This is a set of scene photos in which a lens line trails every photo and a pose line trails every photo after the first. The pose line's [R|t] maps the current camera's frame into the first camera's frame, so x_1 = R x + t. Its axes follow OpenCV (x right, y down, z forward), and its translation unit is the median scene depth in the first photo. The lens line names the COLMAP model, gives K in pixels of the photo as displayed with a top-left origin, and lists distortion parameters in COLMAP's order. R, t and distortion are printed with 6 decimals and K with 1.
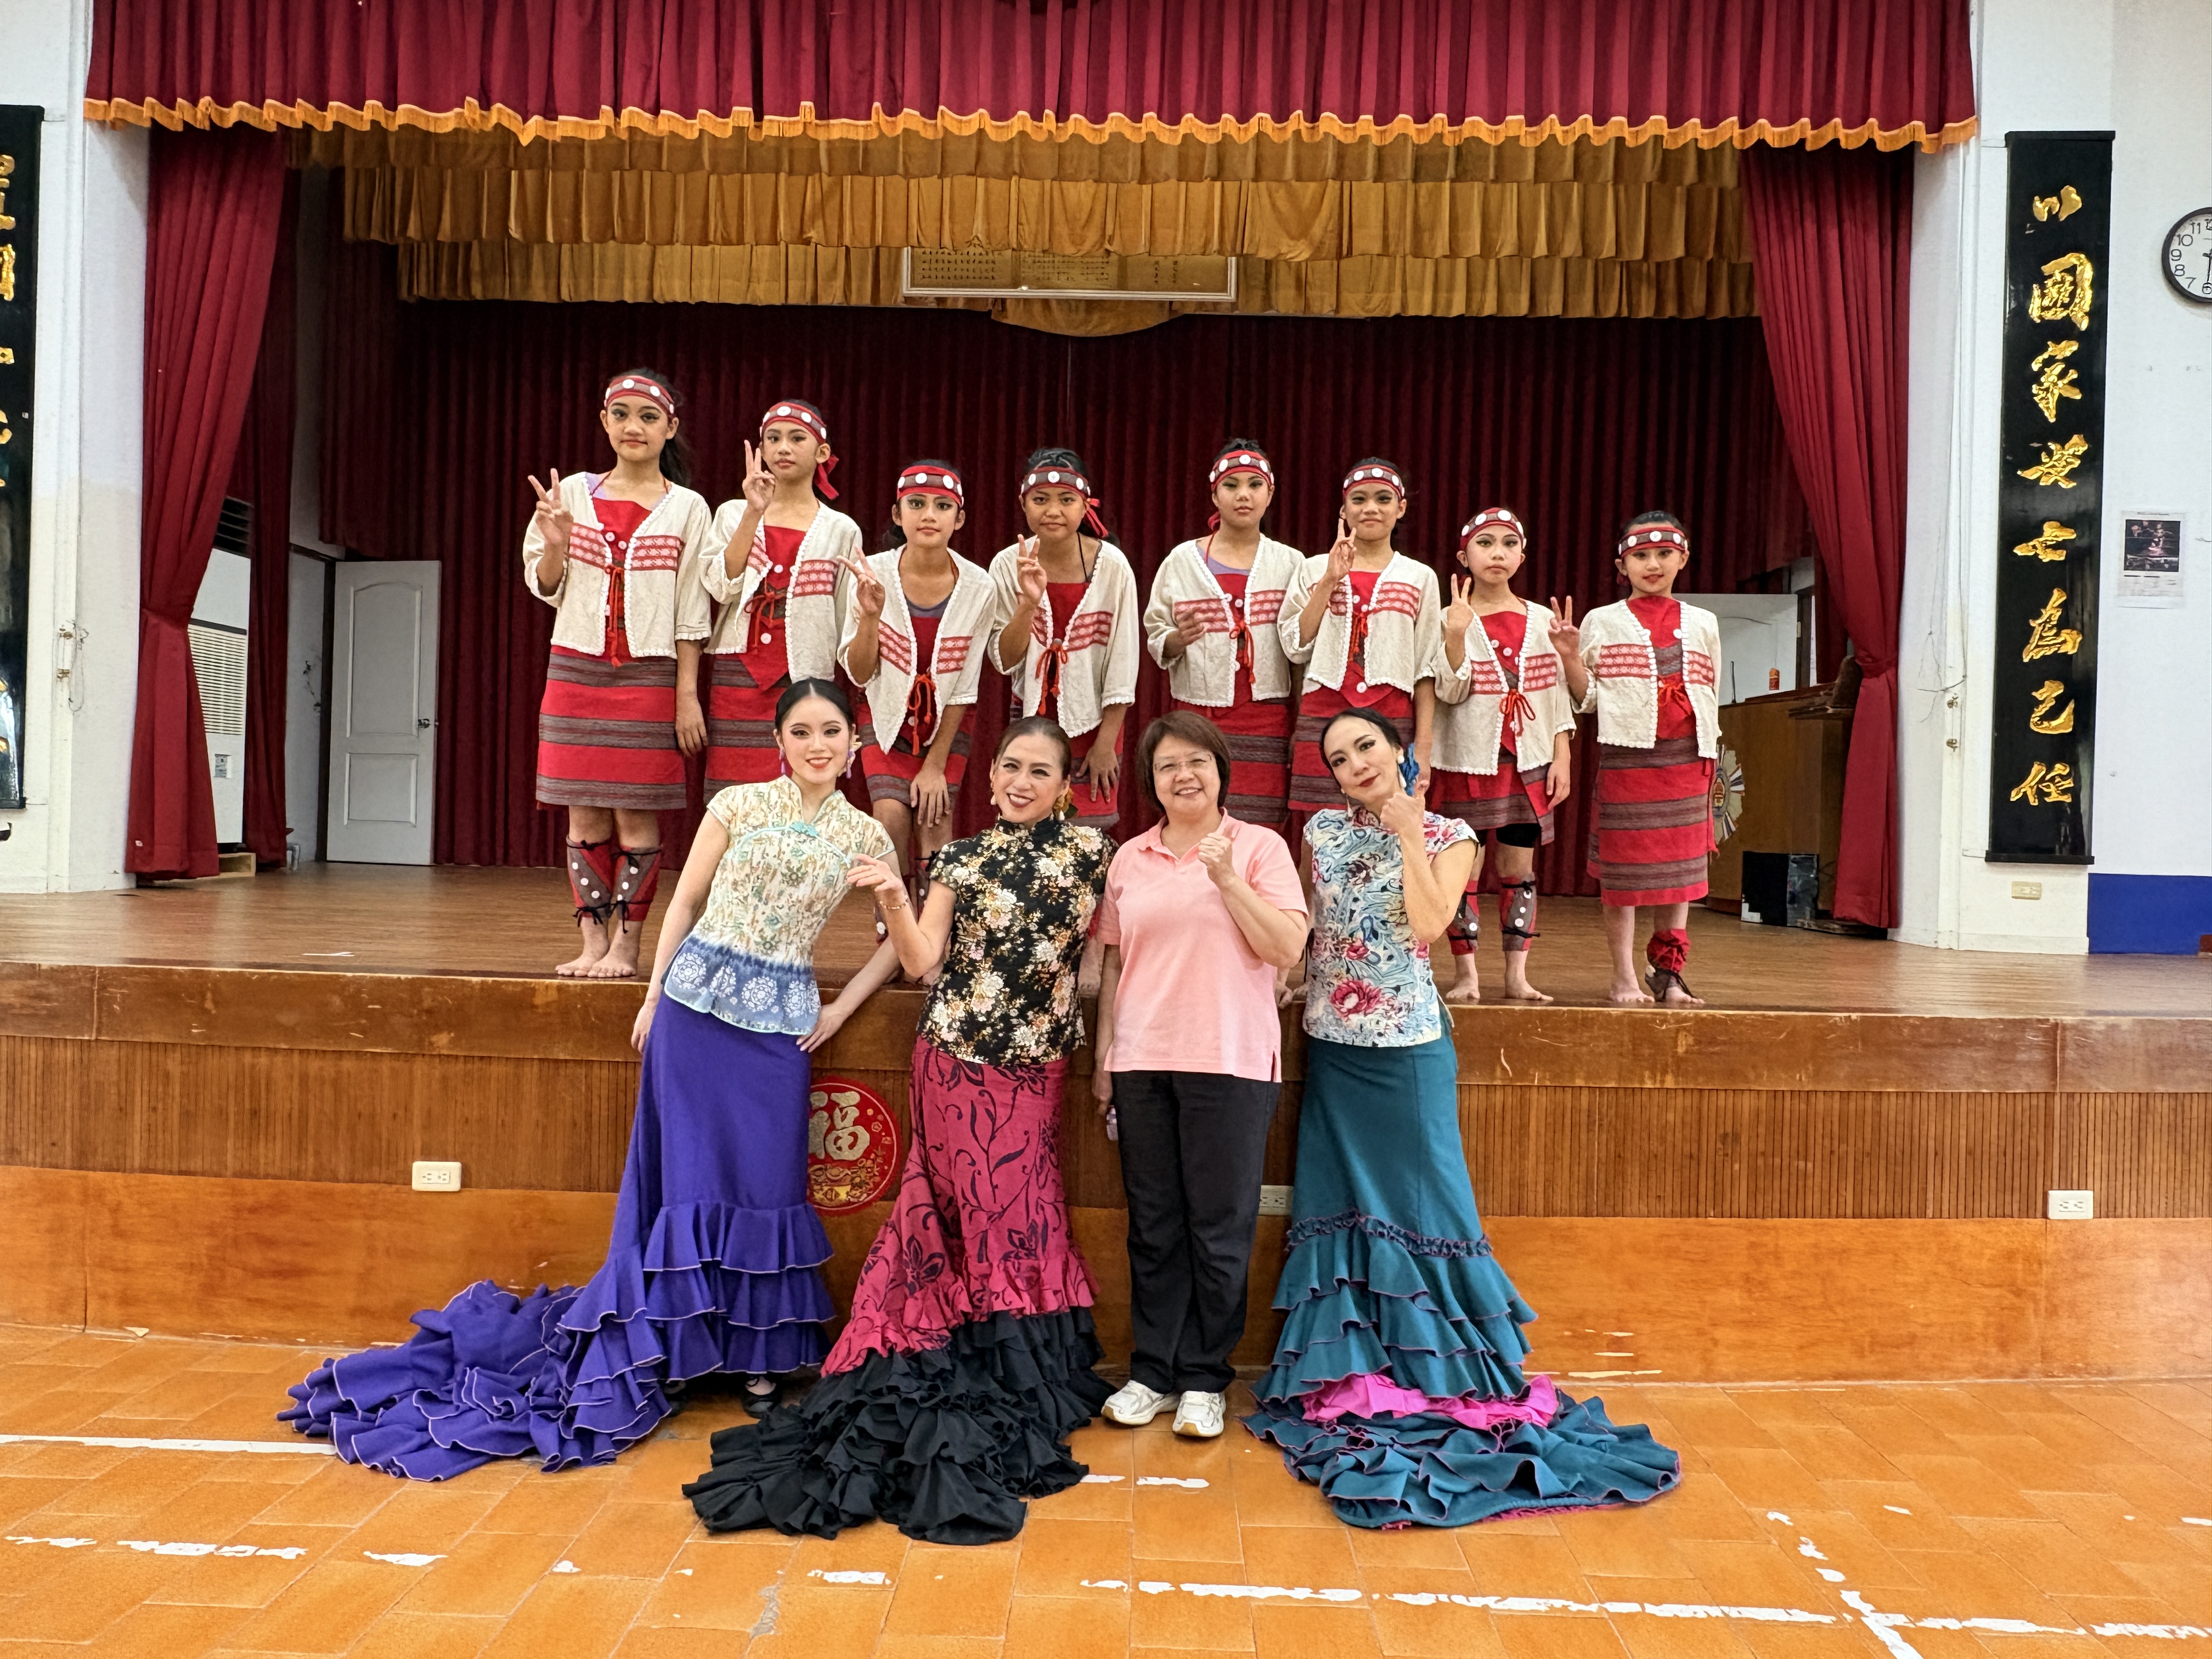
lens RADIAL K [[1534.9, 0, 1102.8], [0, 1534.9, 828.3], [0, 0, 1]] dist [-0.008592, 0.013127]
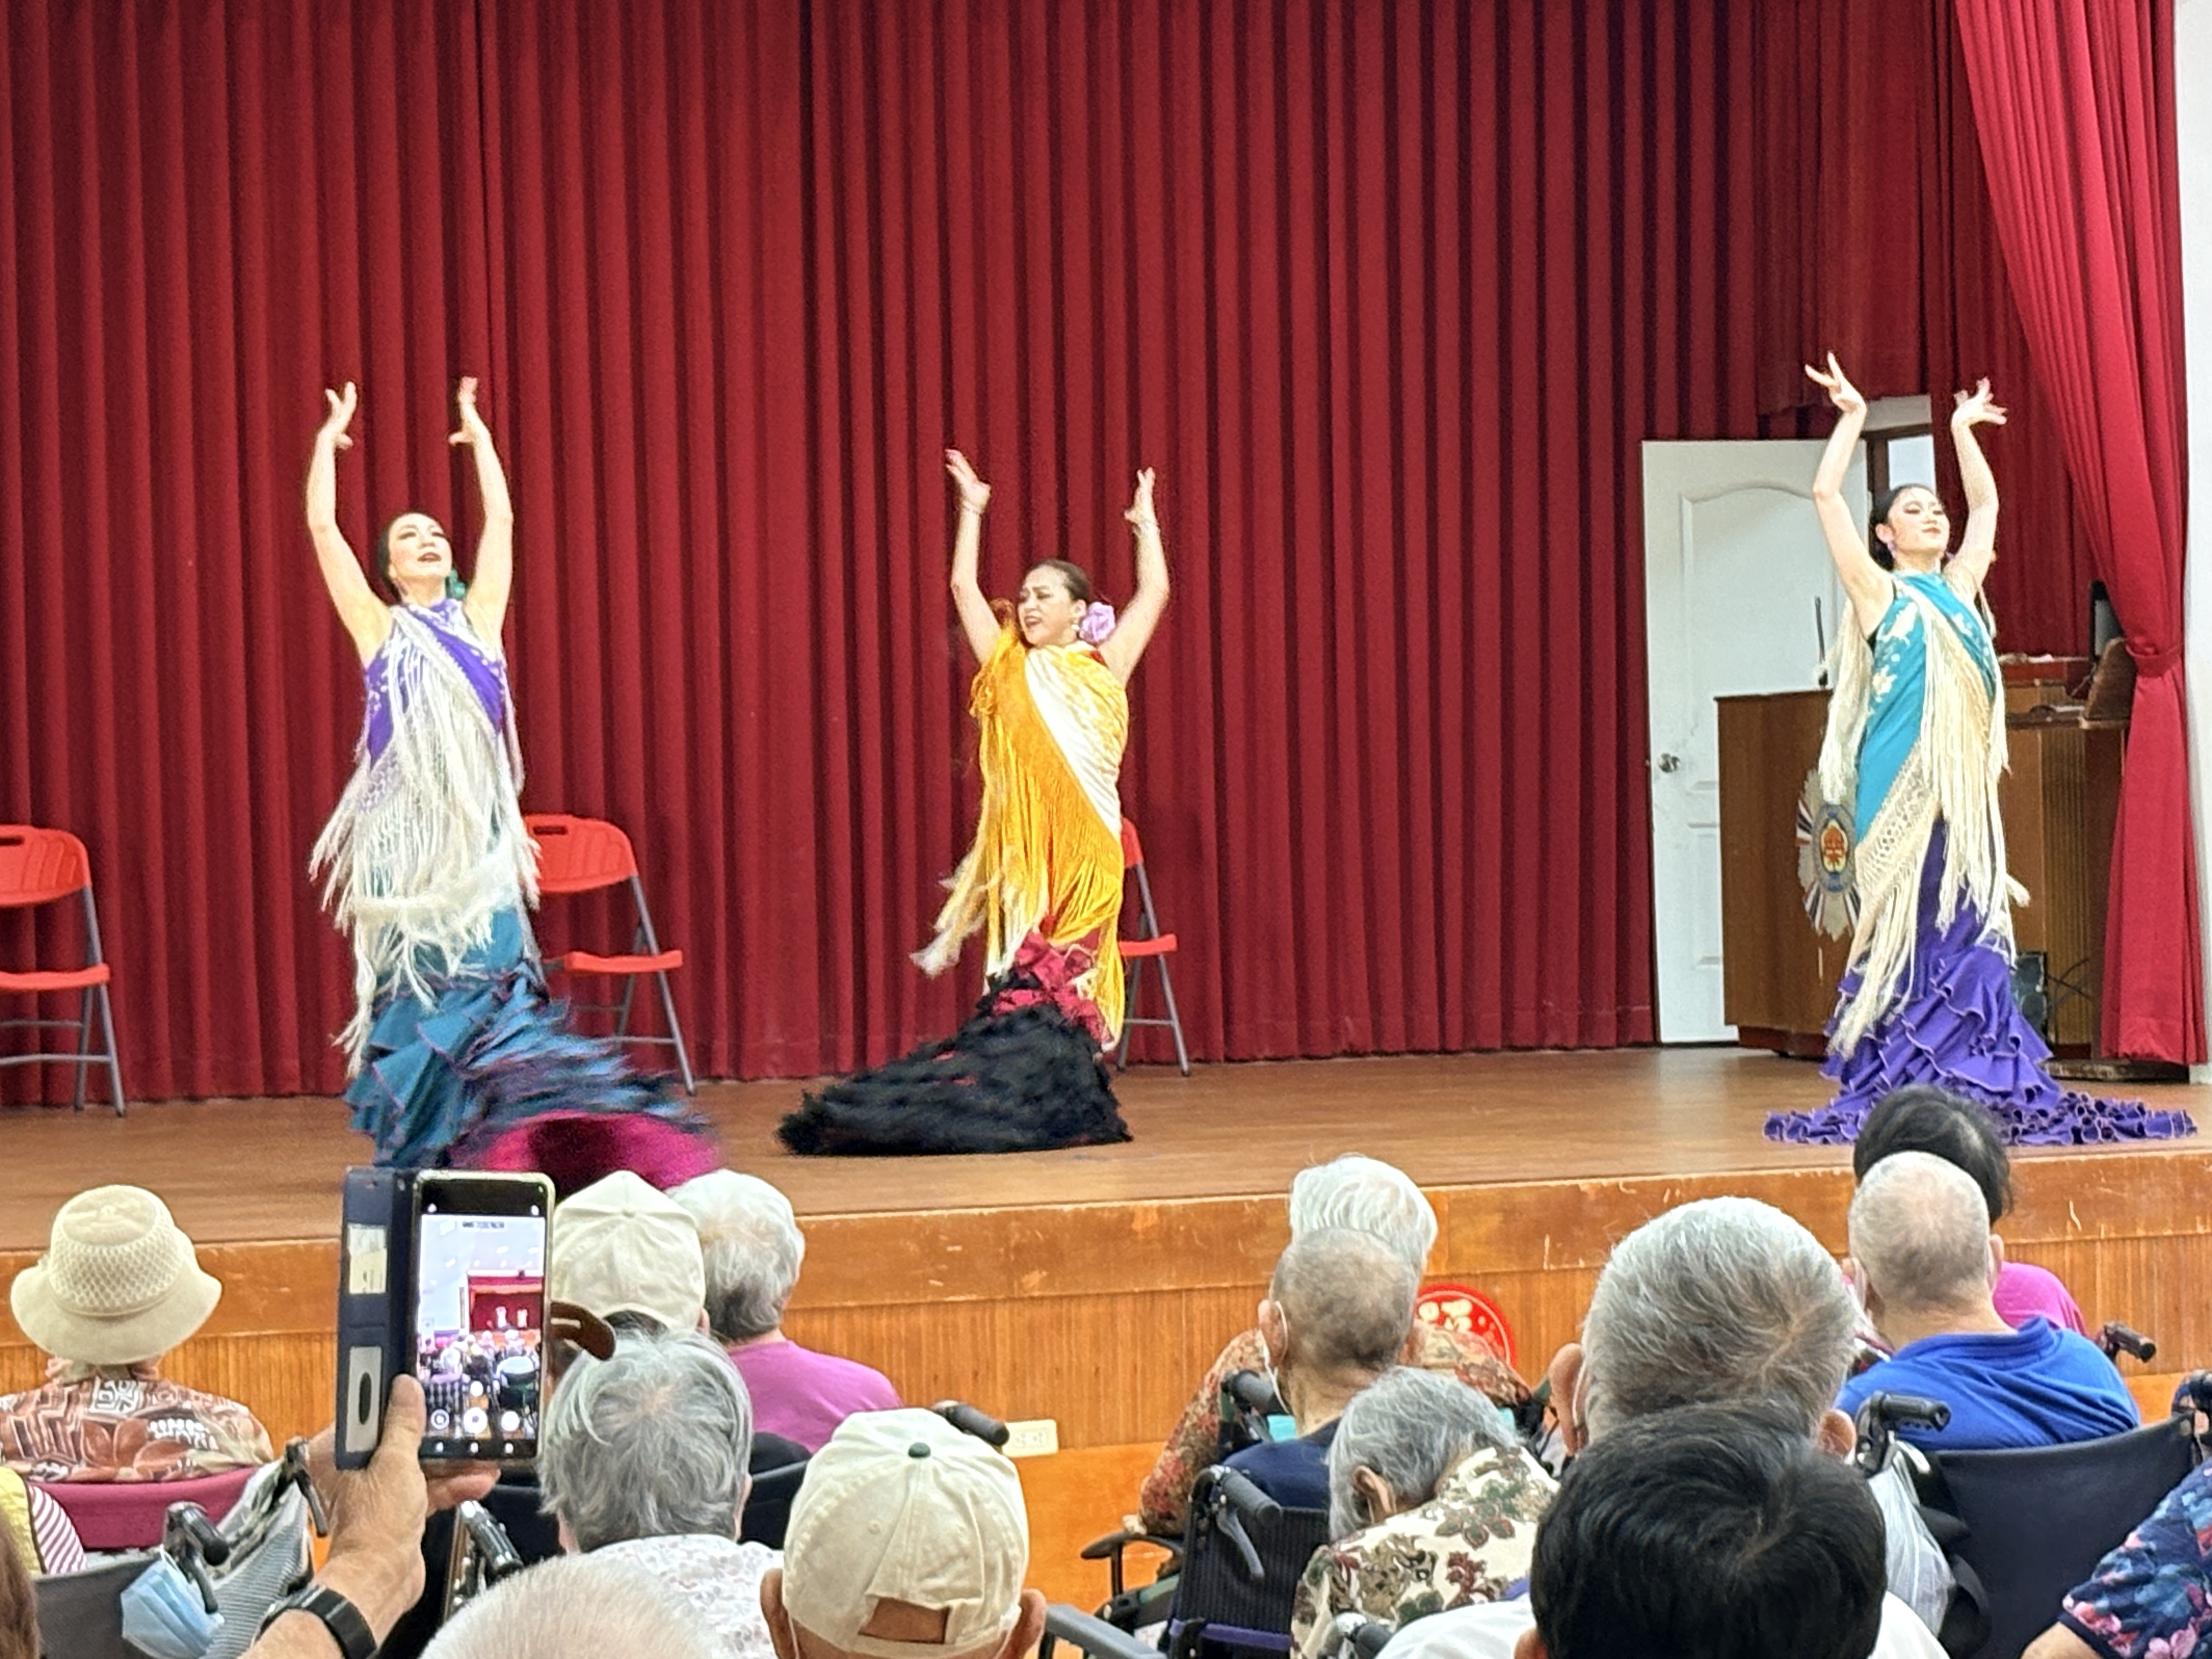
lens RADIAL K [[6157.7, 0, 1094.7], [0, 6157.7, 836.8], [0, 0, 1]] dist [0.258651, 0.000000]
pose [[0.907100, -0.048114, 0.418156, -1.070609], [0.048212, 0.998784, 0.010338, -0.085563], [-0.418144, 0.010783, 0.908317, -1.270476]]
